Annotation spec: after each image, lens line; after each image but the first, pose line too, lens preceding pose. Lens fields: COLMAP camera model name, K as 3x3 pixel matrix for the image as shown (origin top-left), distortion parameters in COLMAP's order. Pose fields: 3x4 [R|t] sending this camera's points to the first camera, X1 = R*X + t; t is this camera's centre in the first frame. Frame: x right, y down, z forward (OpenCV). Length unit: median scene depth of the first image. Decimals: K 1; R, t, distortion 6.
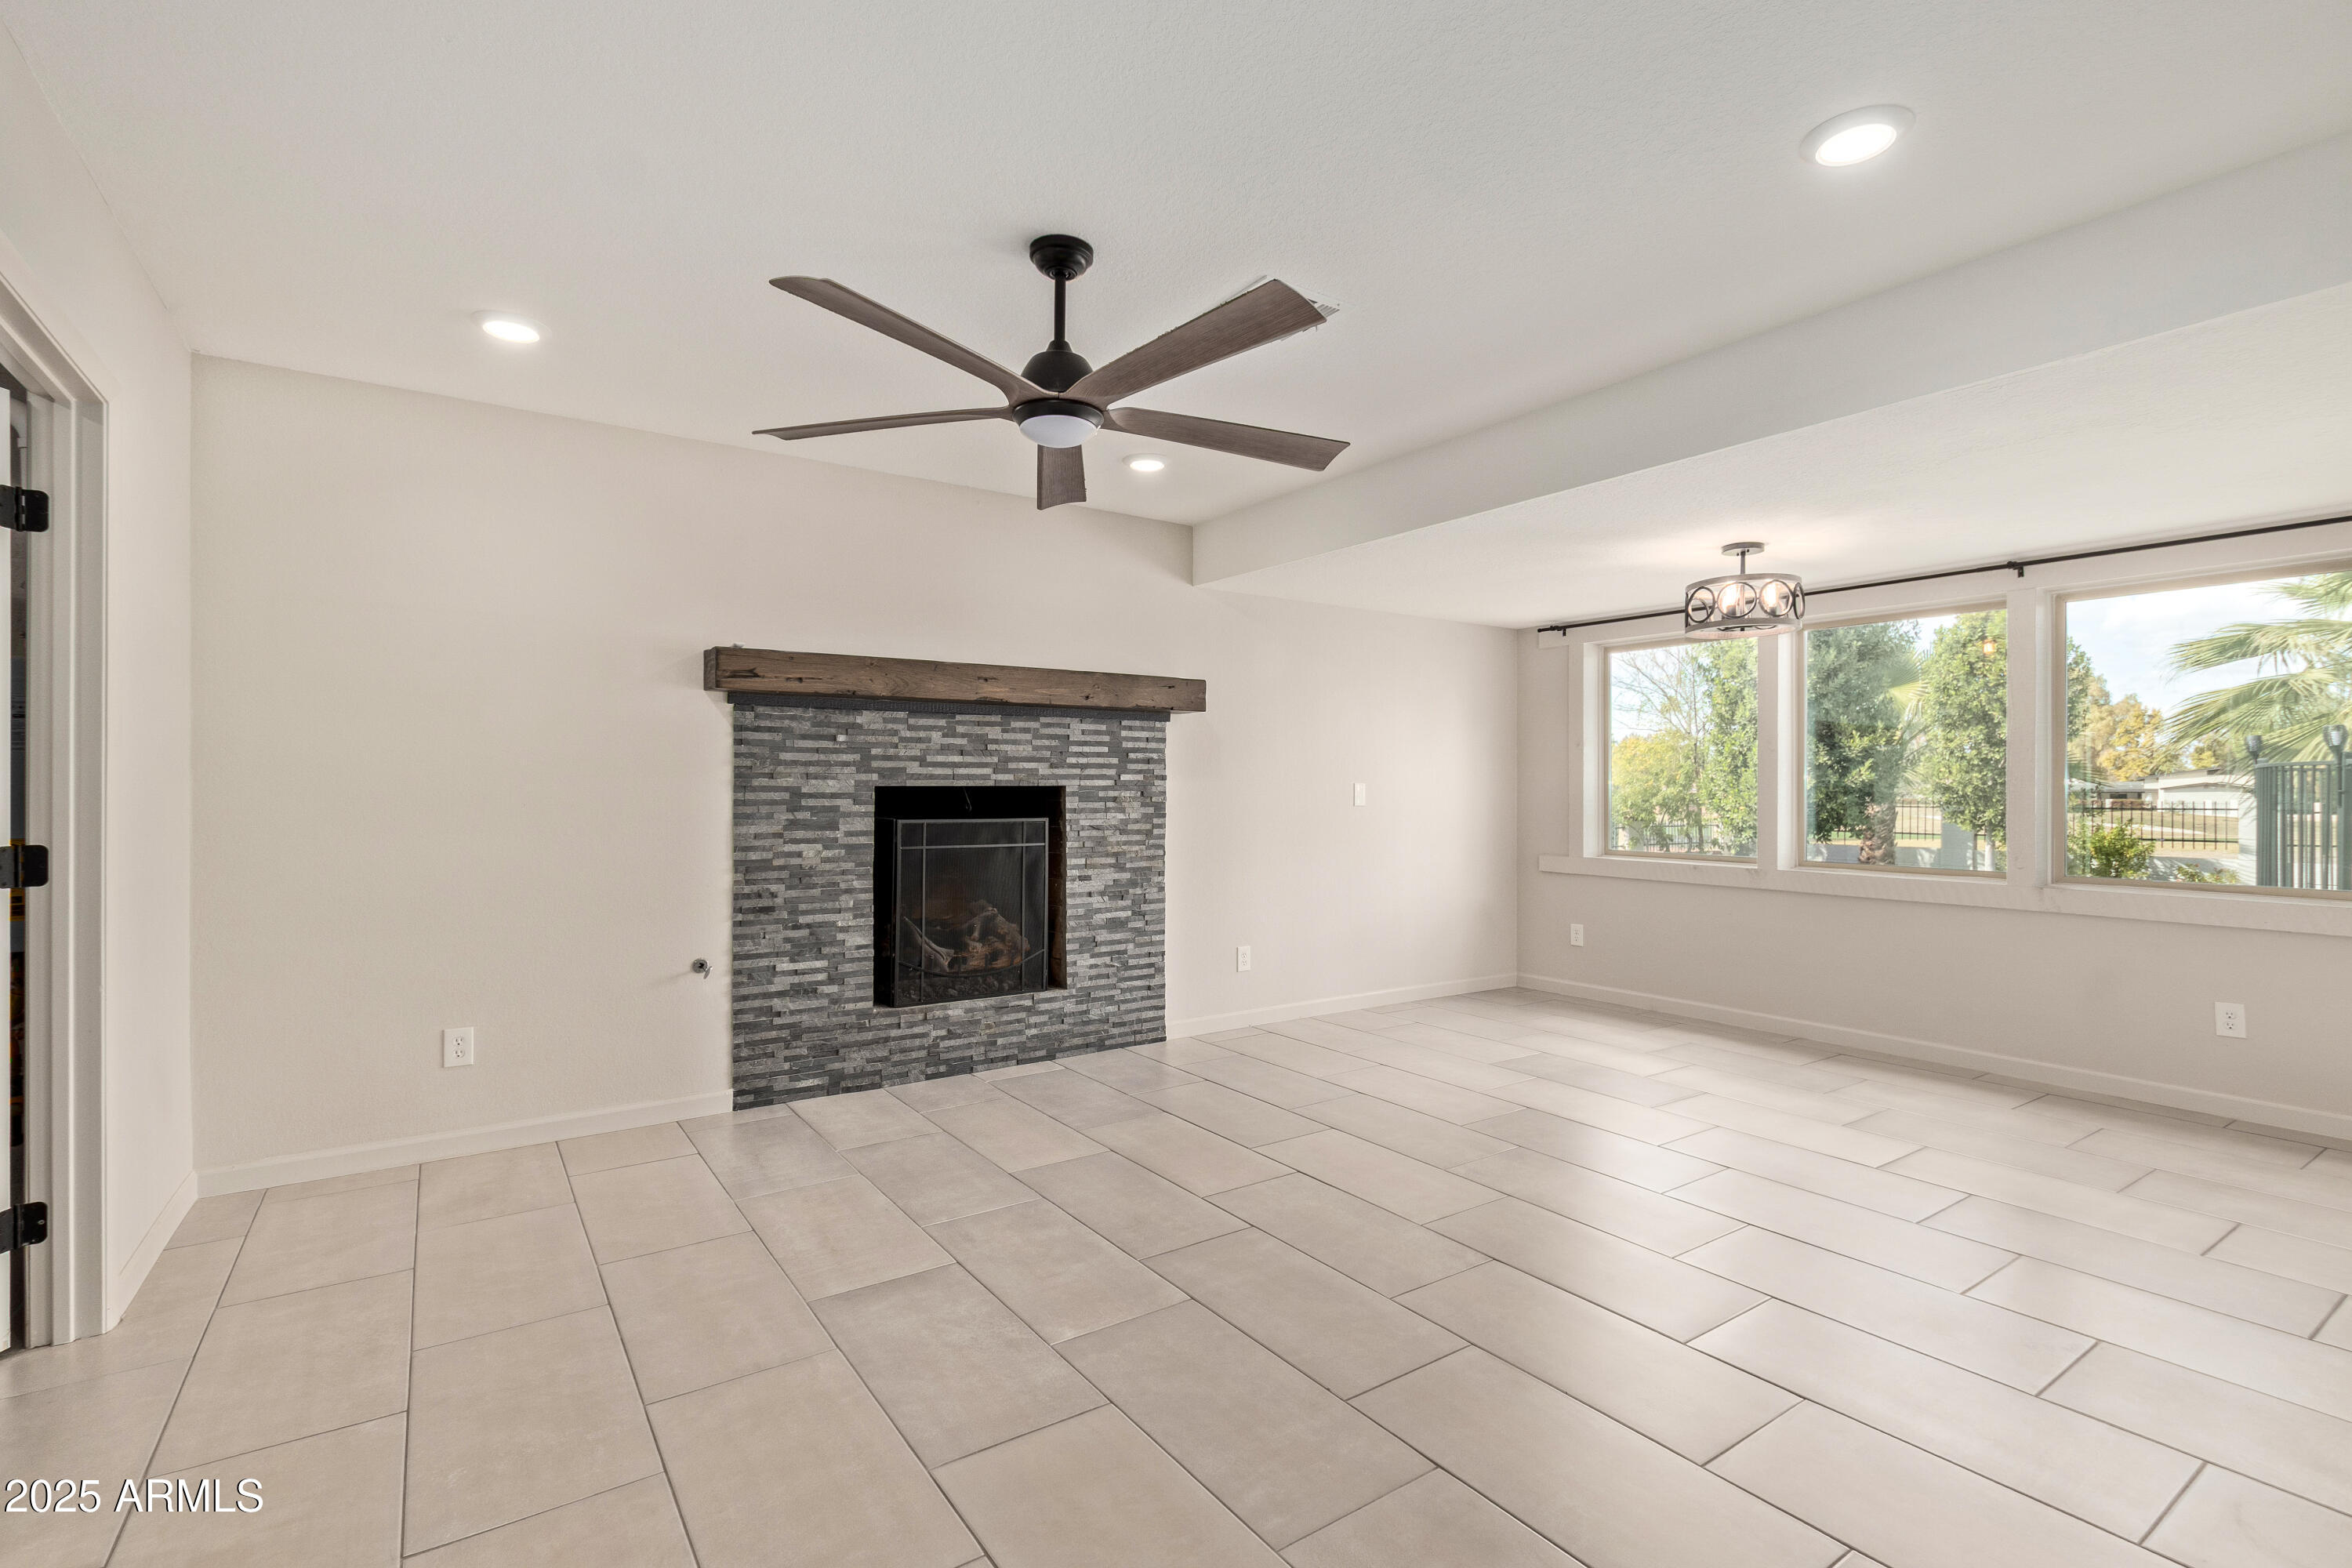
lens RADIAL K [[1078.9, 0, 1175.0], [0, 1078.9, 790.1], [0, 0, 1]] dist [0.009998, -0.003674]
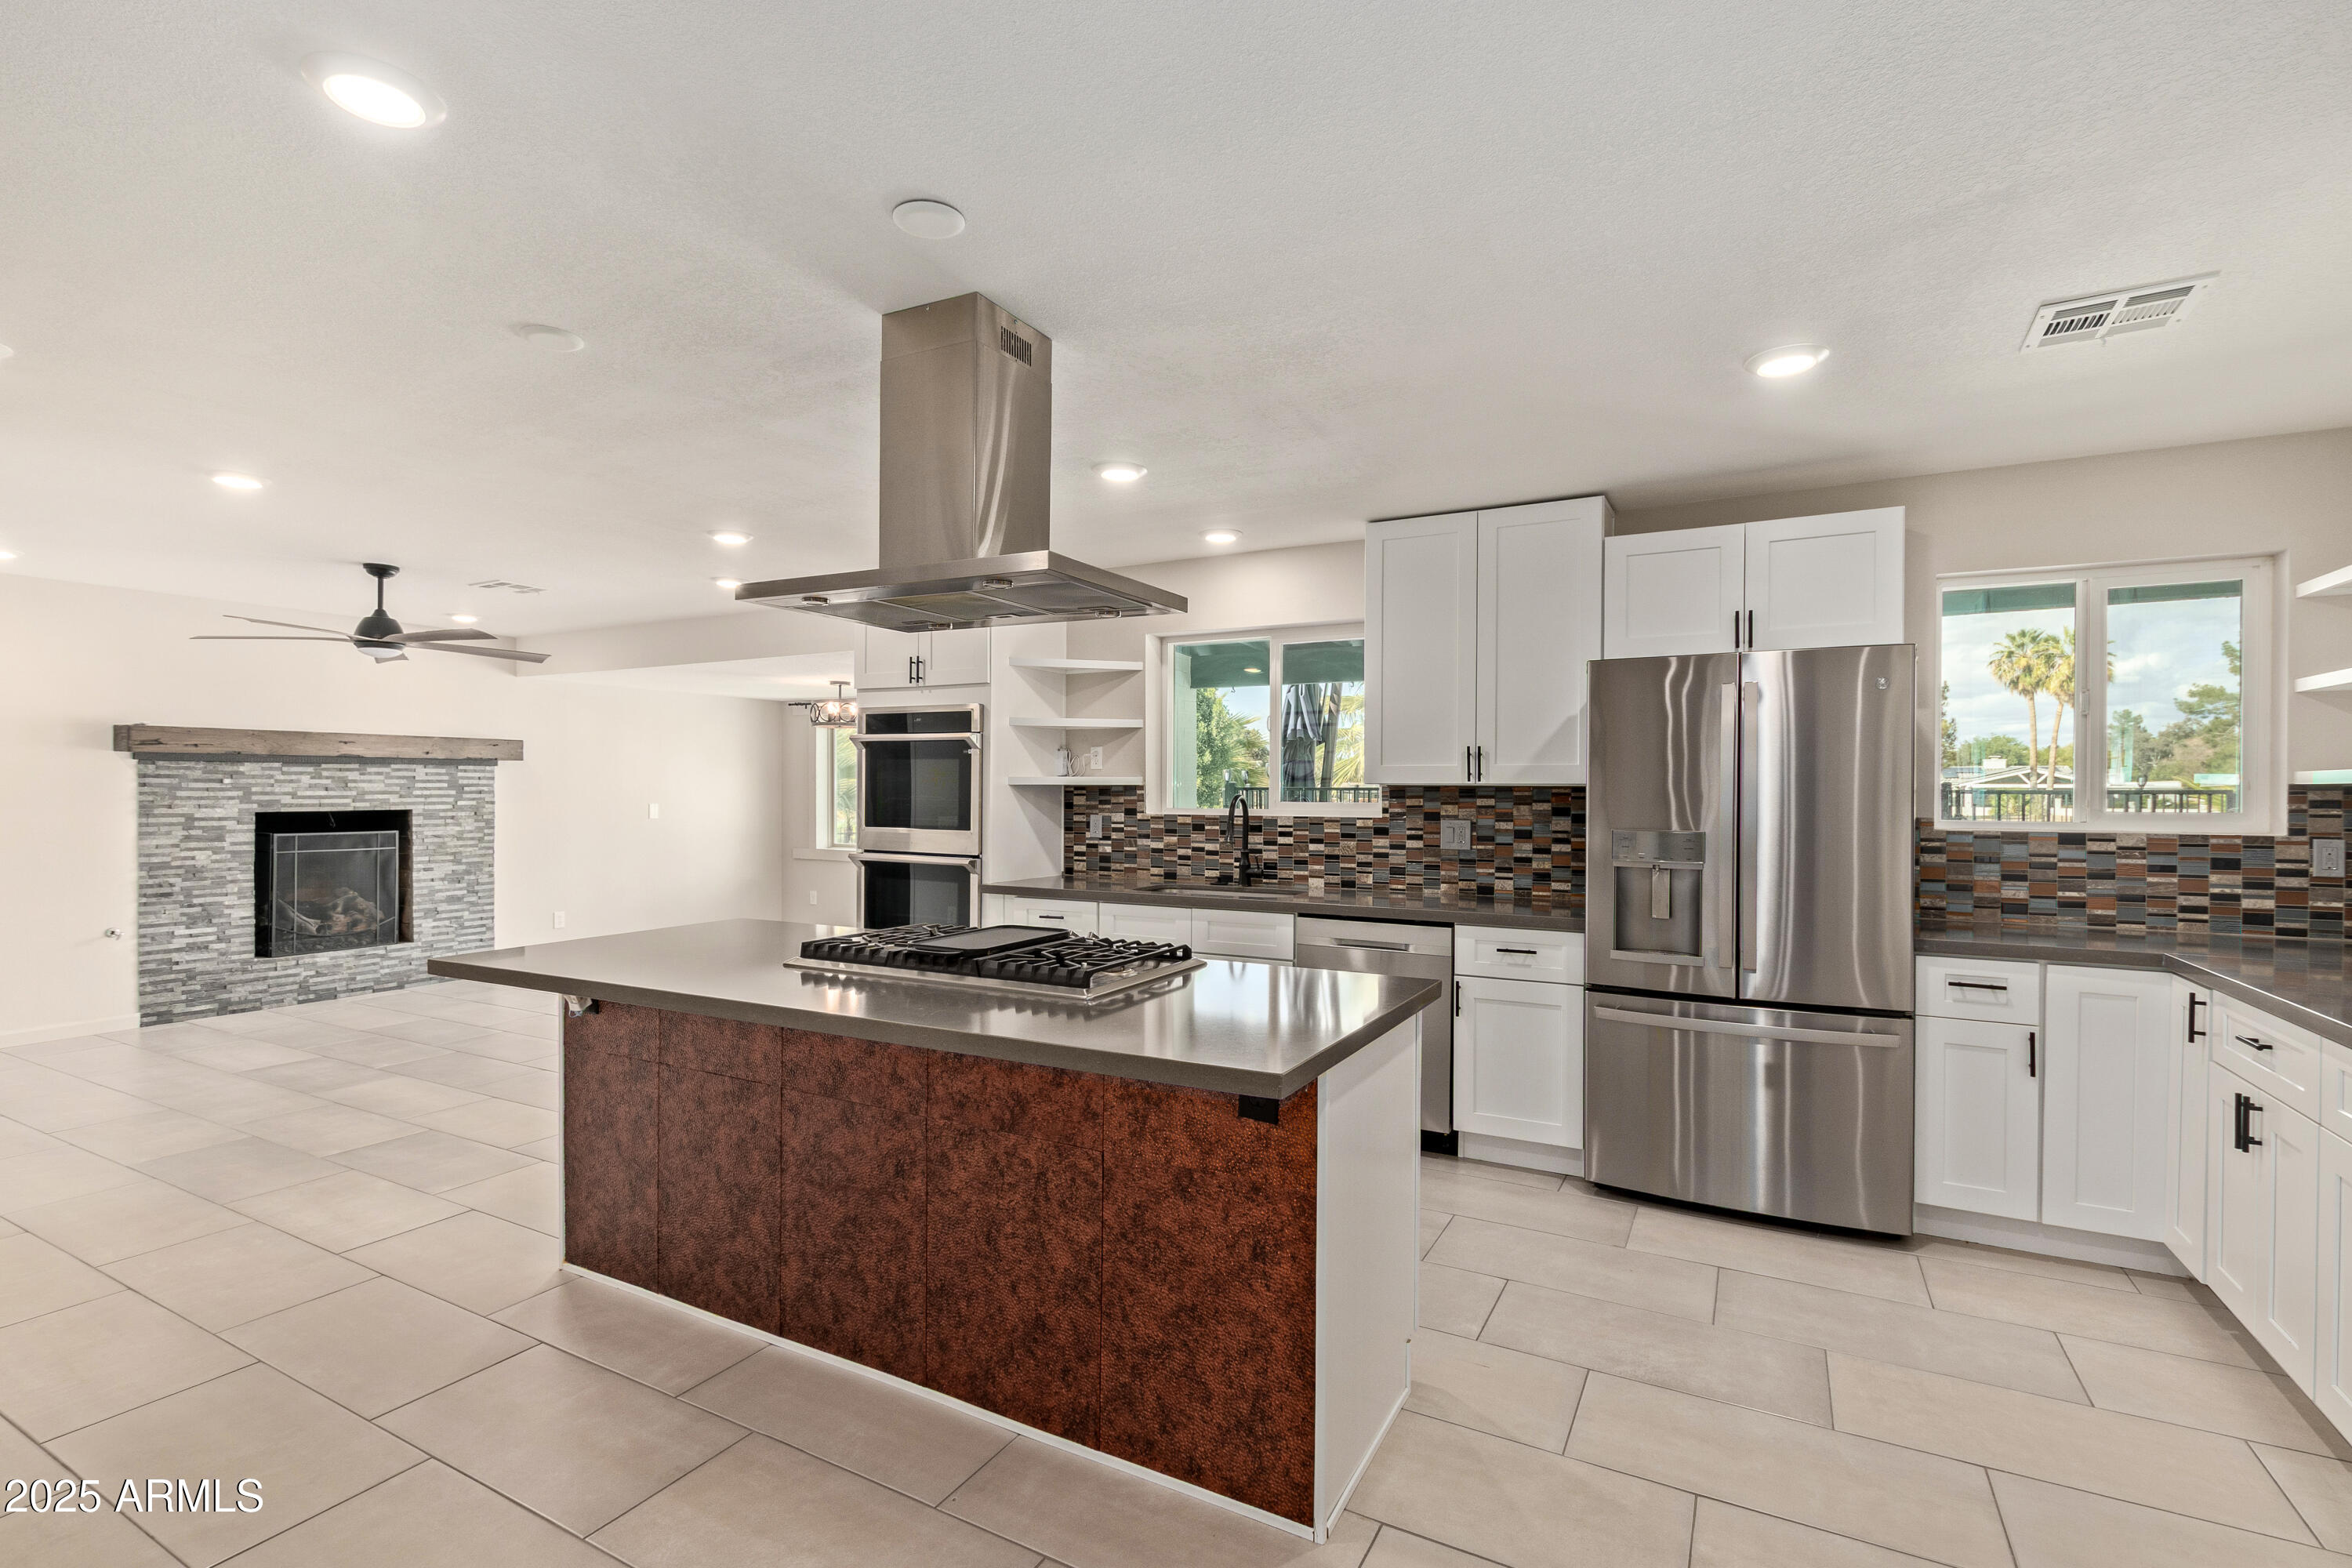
lens RADIAL K [[1078.9, 0, 1174.1], [0, 1078.9, 799.0], [0, 0, 1]] dist [0.009998, -0.003674]
pose [[0.894426, -0.002866, 0.447206, 0.191709], [-0.001191, 0.999961, 0.008790, -0.036208], [-0.447214, -0.008395, 0.894388, -0.920277]]
